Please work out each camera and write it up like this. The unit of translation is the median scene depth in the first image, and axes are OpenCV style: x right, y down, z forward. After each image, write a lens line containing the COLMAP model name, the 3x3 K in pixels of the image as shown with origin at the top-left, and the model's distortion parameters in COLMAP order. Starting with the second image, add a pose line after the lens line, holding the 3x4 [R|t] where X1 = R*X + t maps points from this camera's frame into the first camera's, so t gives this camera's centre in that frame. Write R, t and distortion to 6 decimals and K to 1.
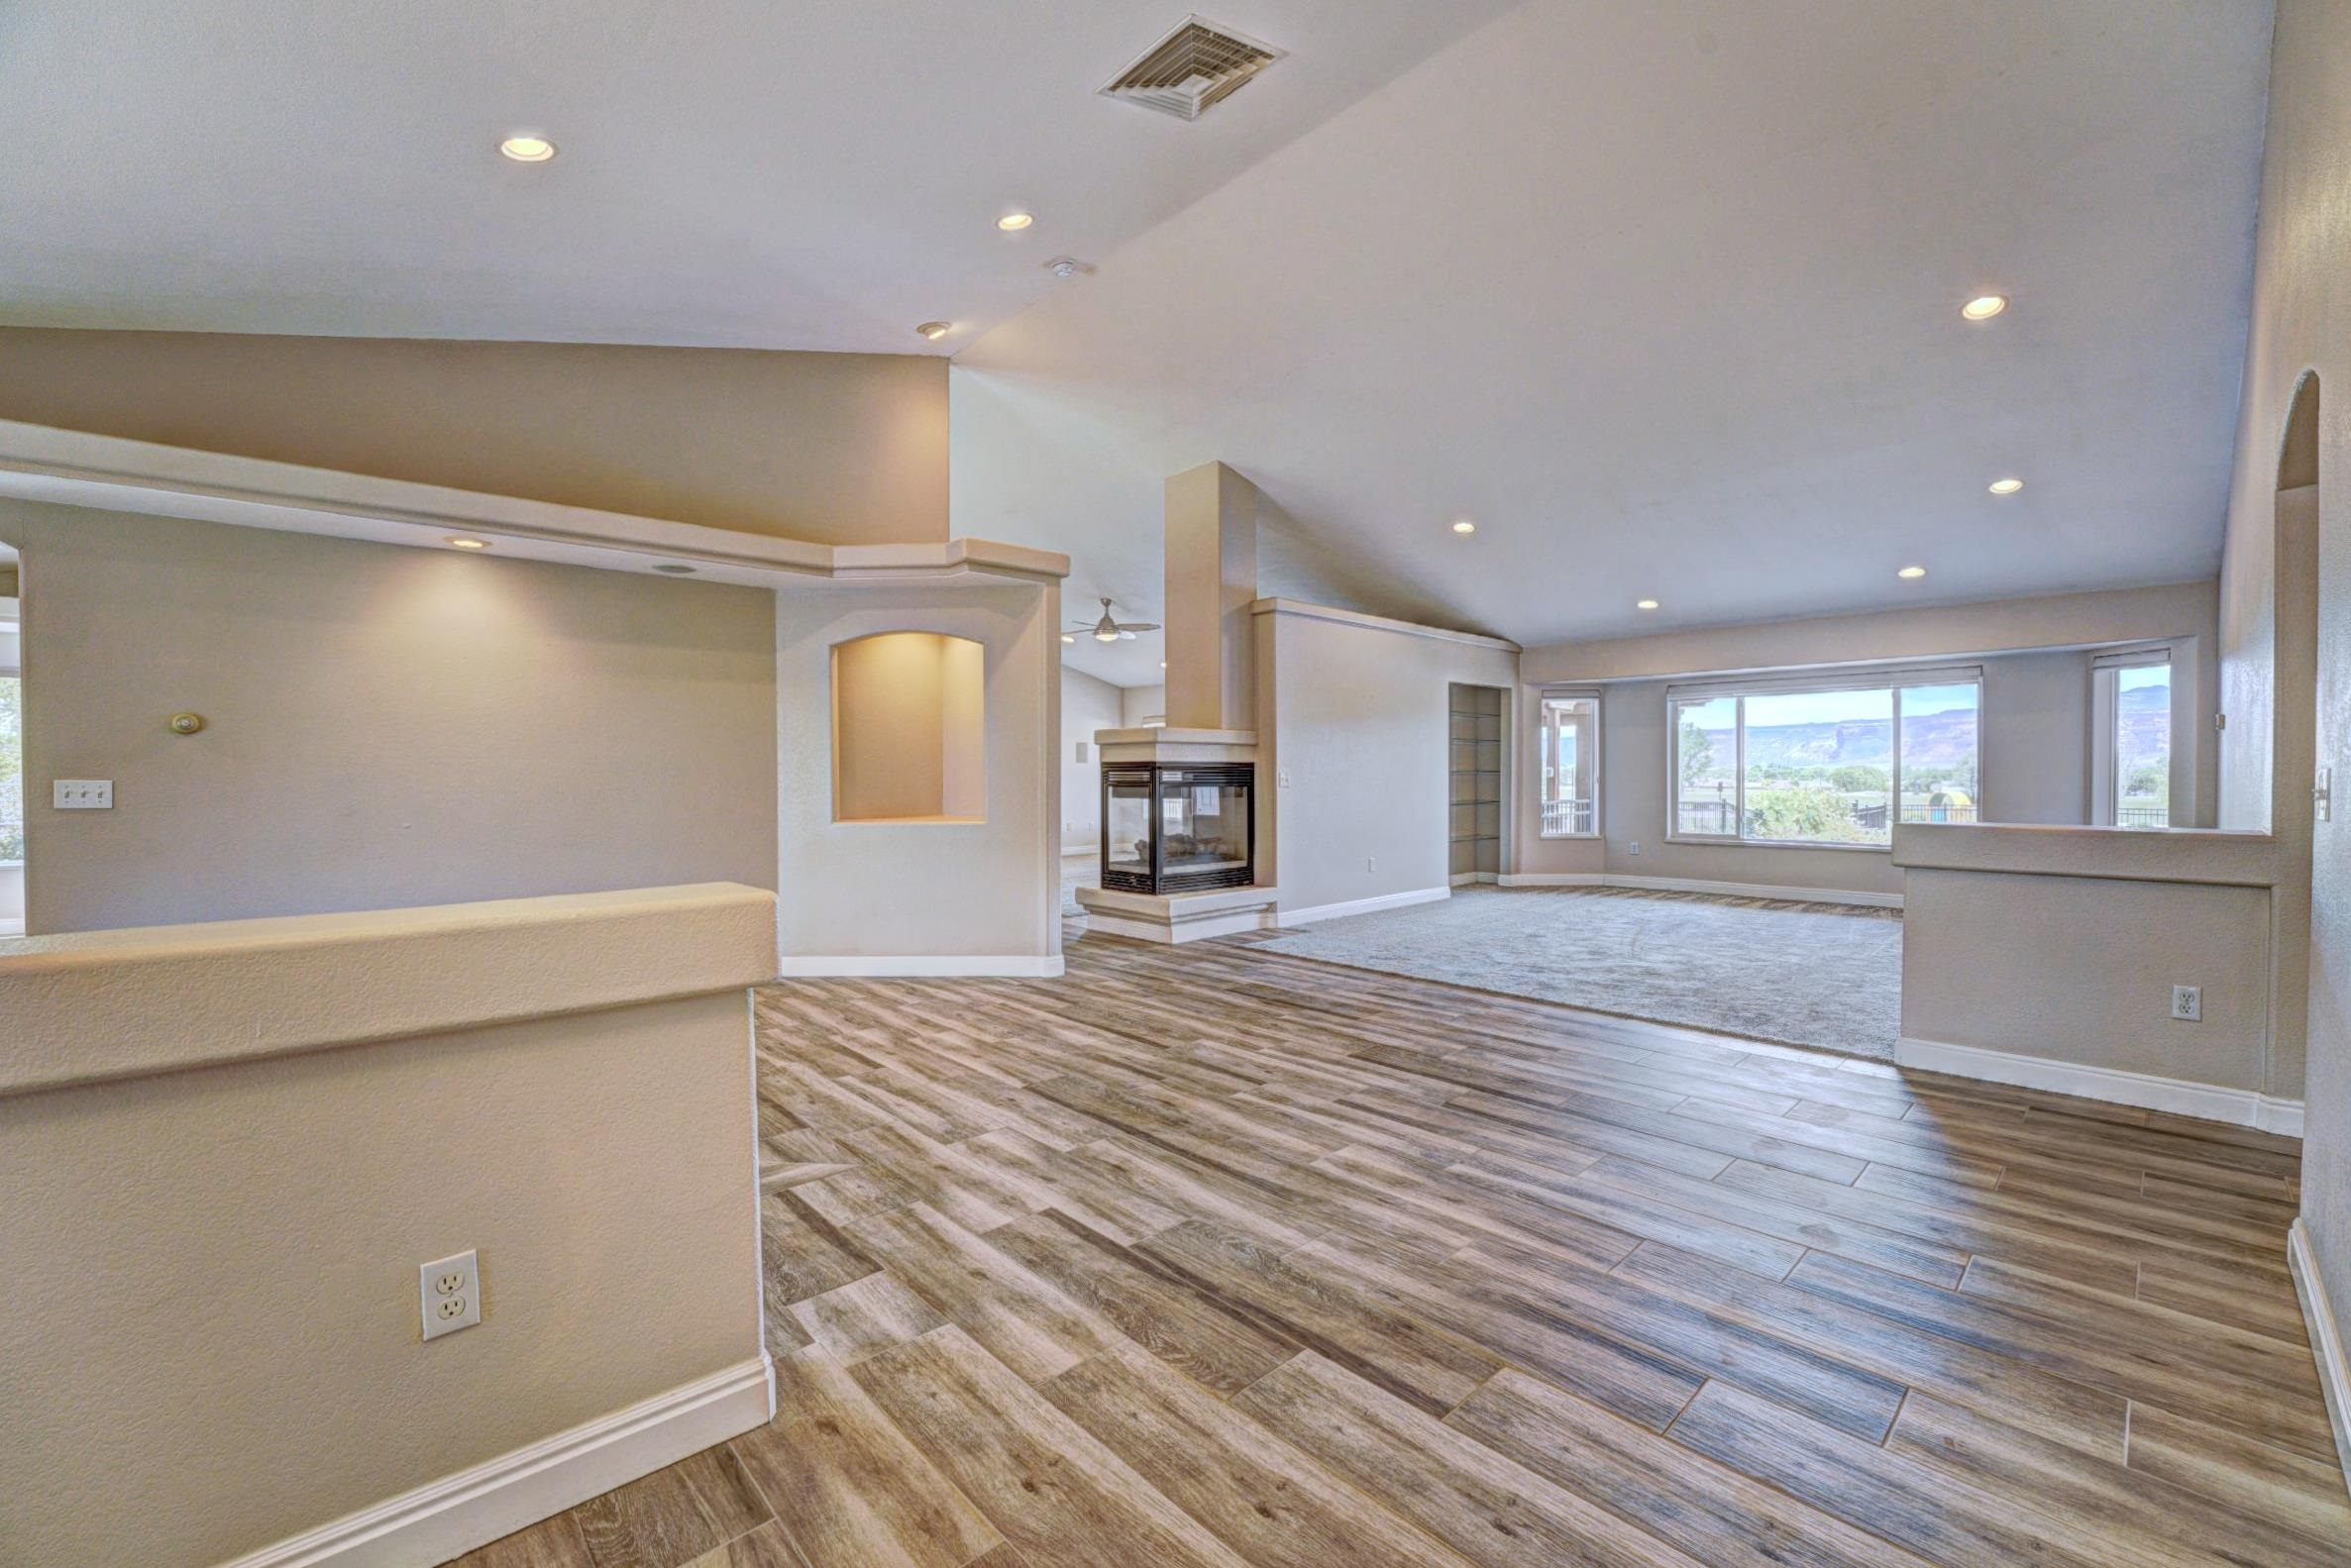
lens RADIAL K [[954.8, 0, 1175.5], [0, 954.8, 784.0], [0, 0, 1]] dist [-0.030180, 0.006027]
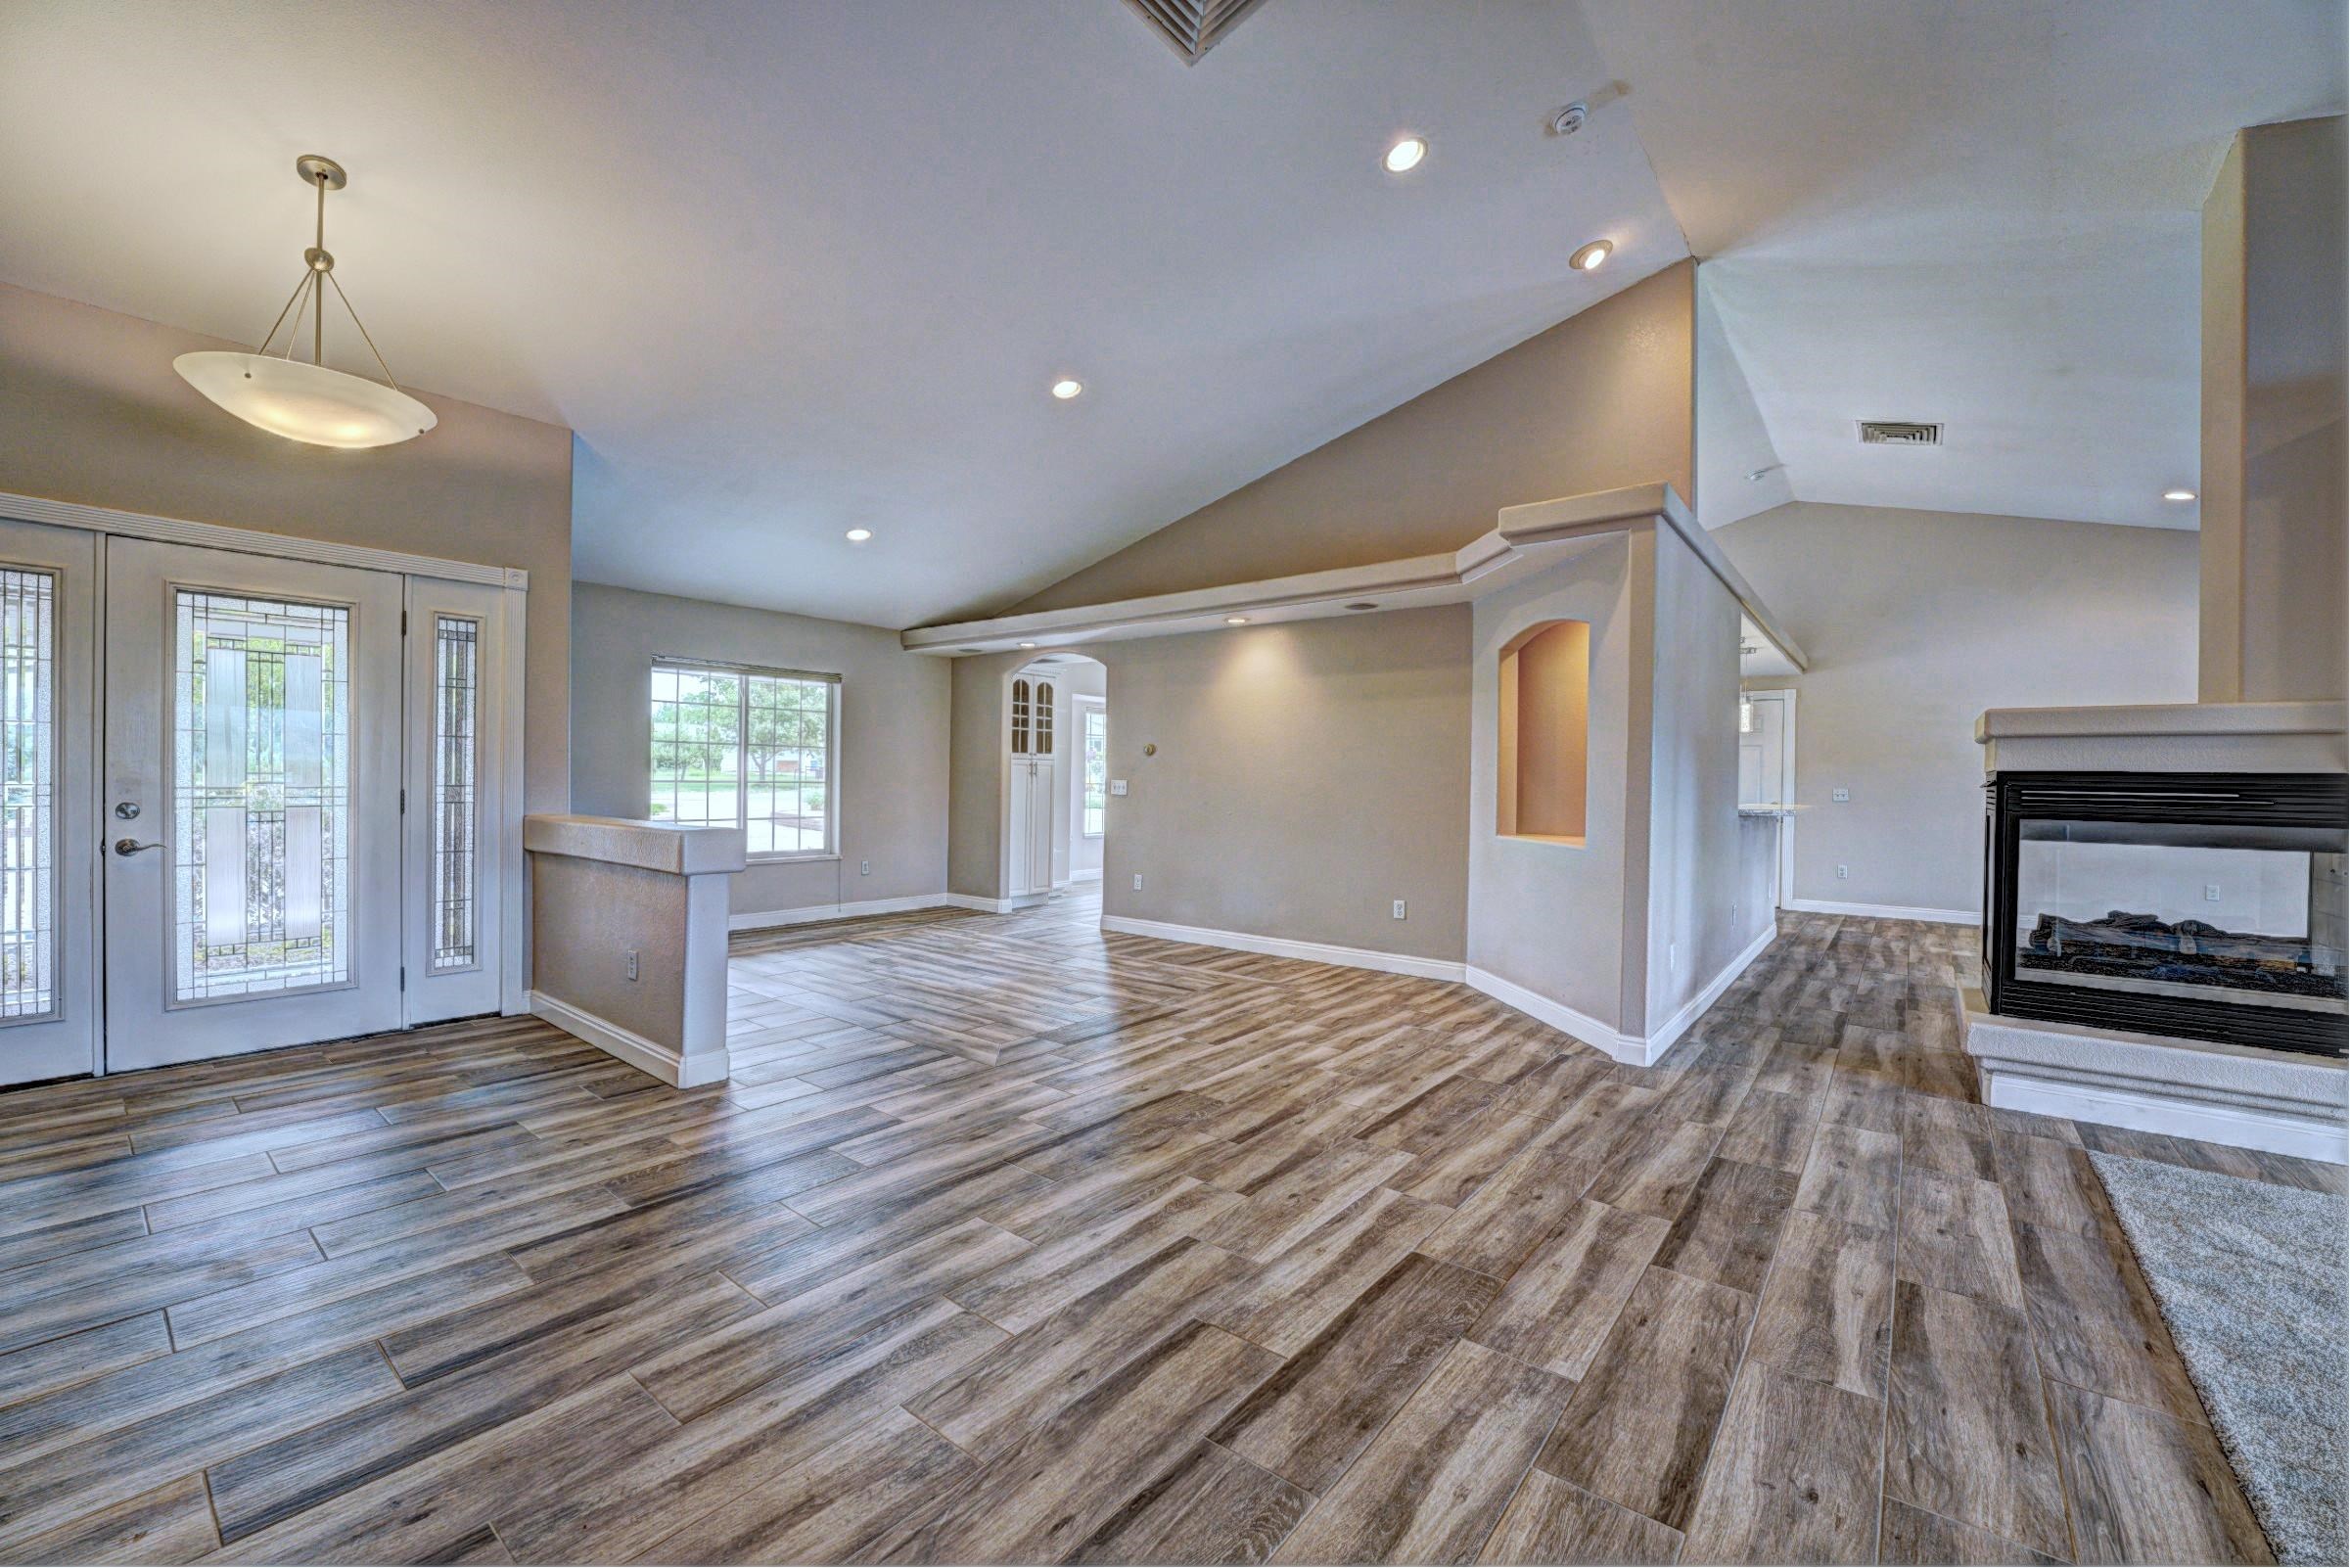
lens RADIAL K [[954.5, 0, 1175.0], [0, 954.5, 784.0], [0, 0, 1]] dist [-0.030180, 0.006027]
pose [[0.140124, 0.012272, -0.990058, 0.796414], [-0.025497, 0.999636, 0.008783, -0.016416], [0.989806, 0.024013, 0.140386, 0.797617]]
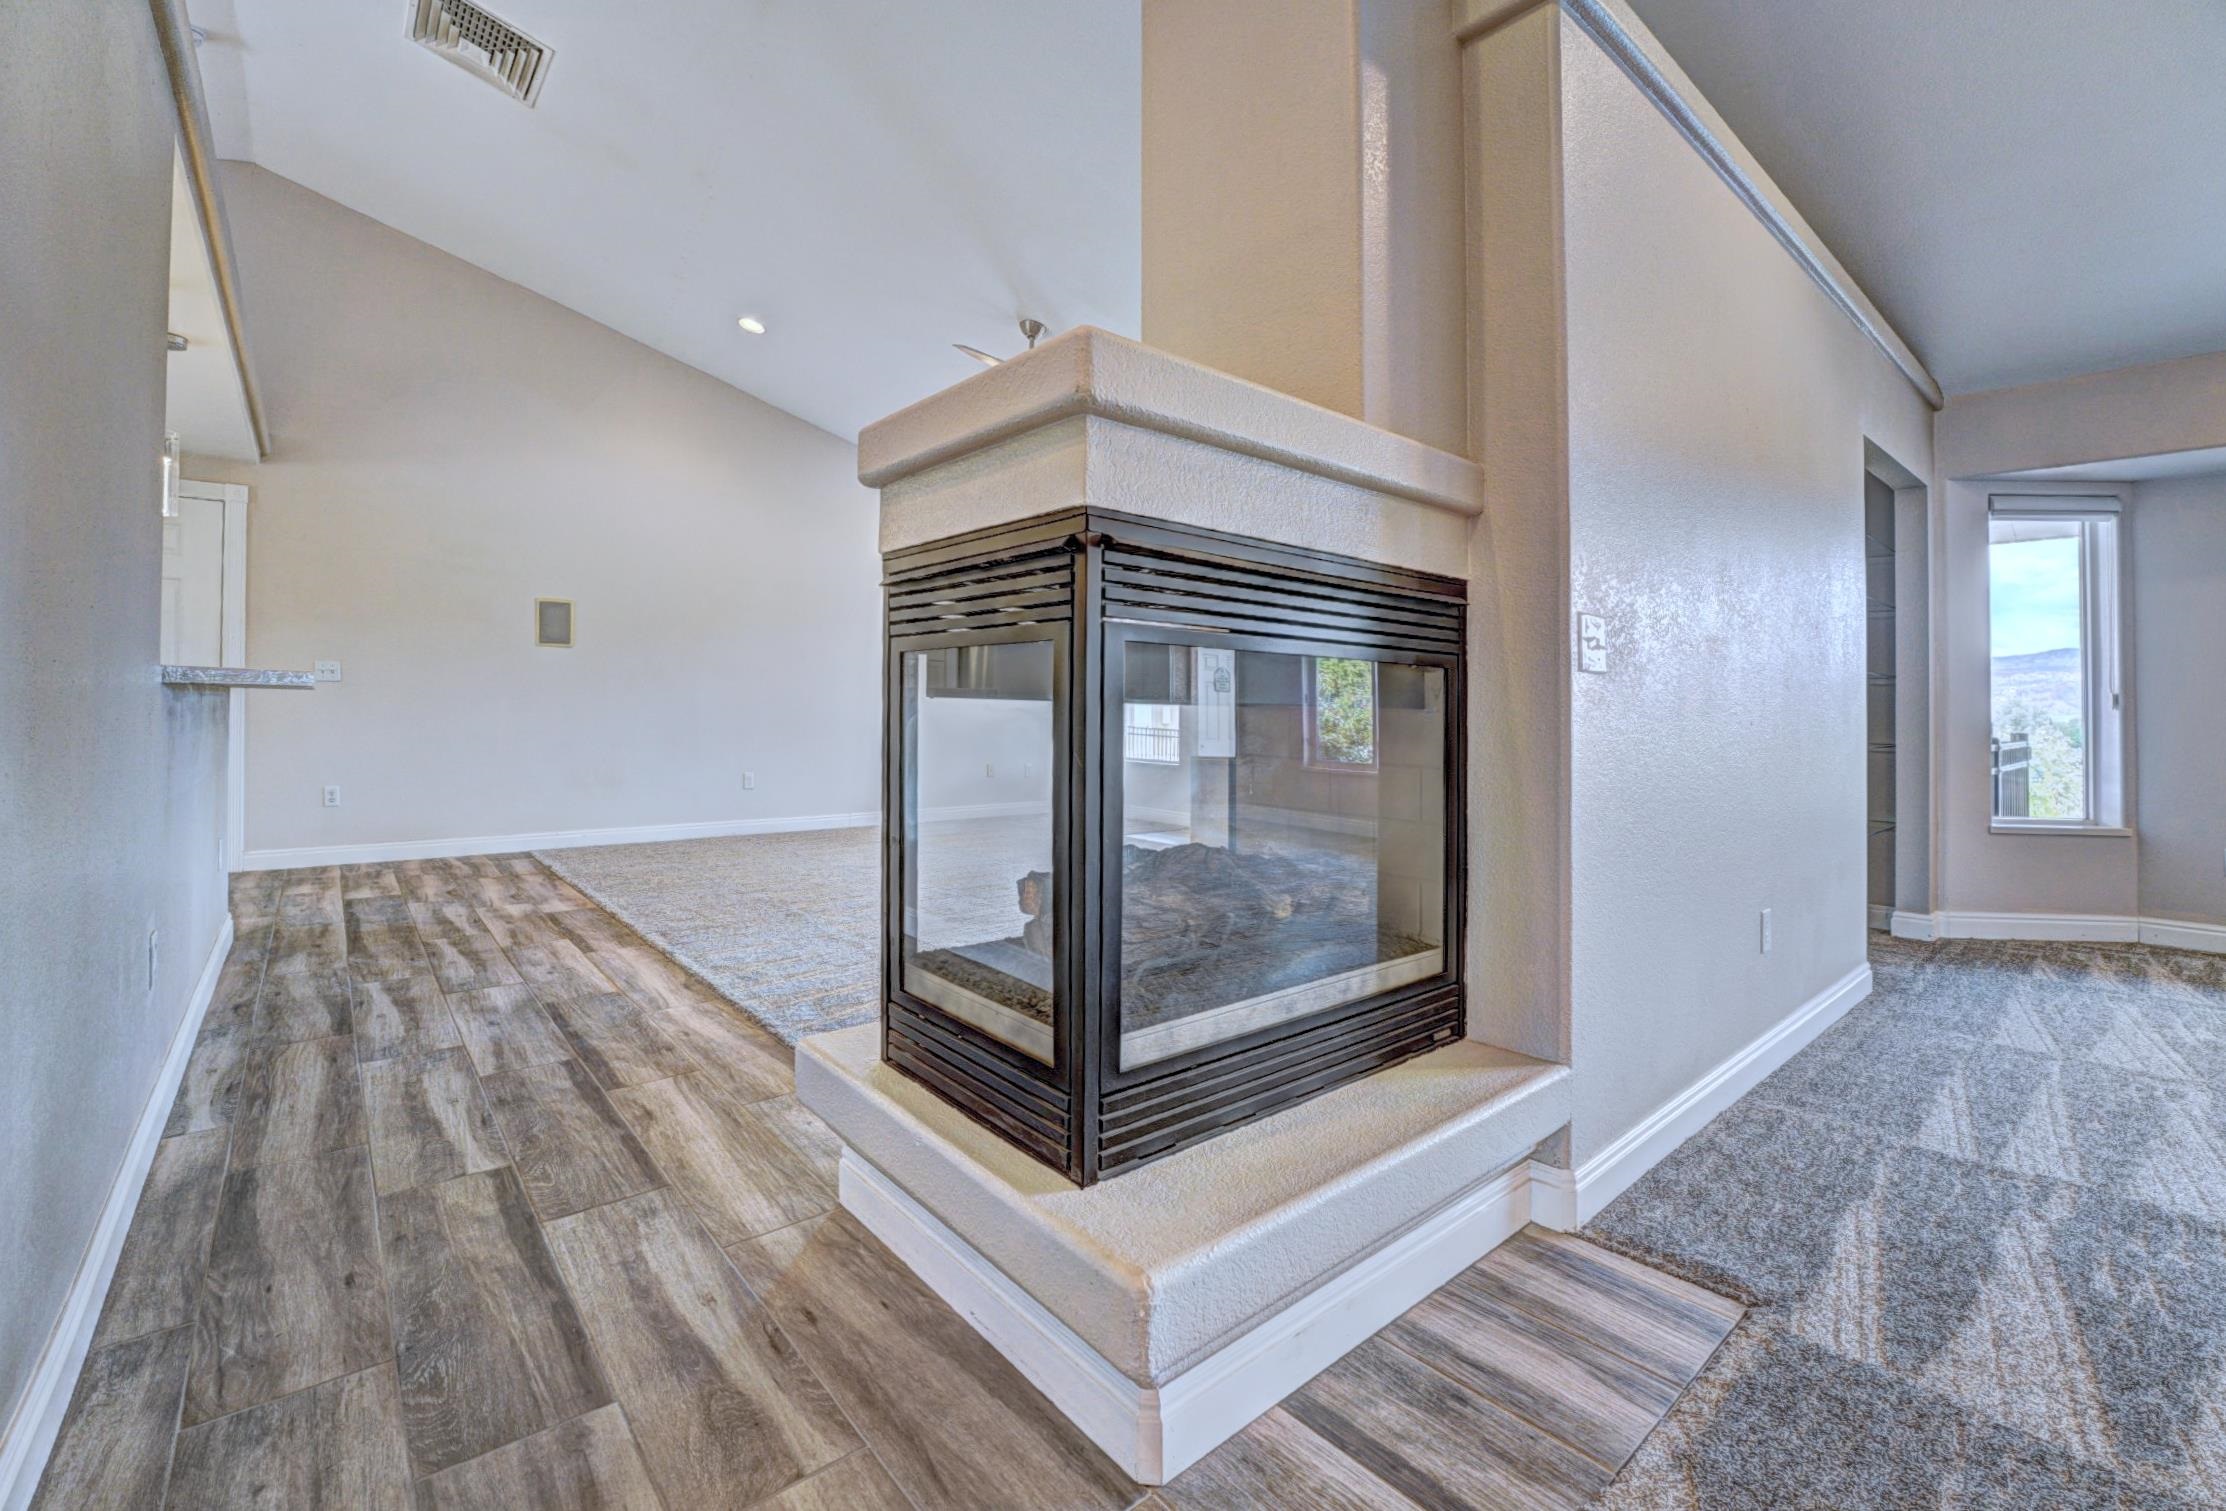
lens RADIAL K [[959.0, 0, 1098.3], [0, 959.0, 718.1], [0, 0, 1]] dist [-0.019255, -0.000044]
pose [[0.996776, 0.025743, -0.075991, -0.026819], [-0.026235, 0.999641, -0.005487, 0.037503], [0.075822, 0.007462, 0.997093, 1.430165]]
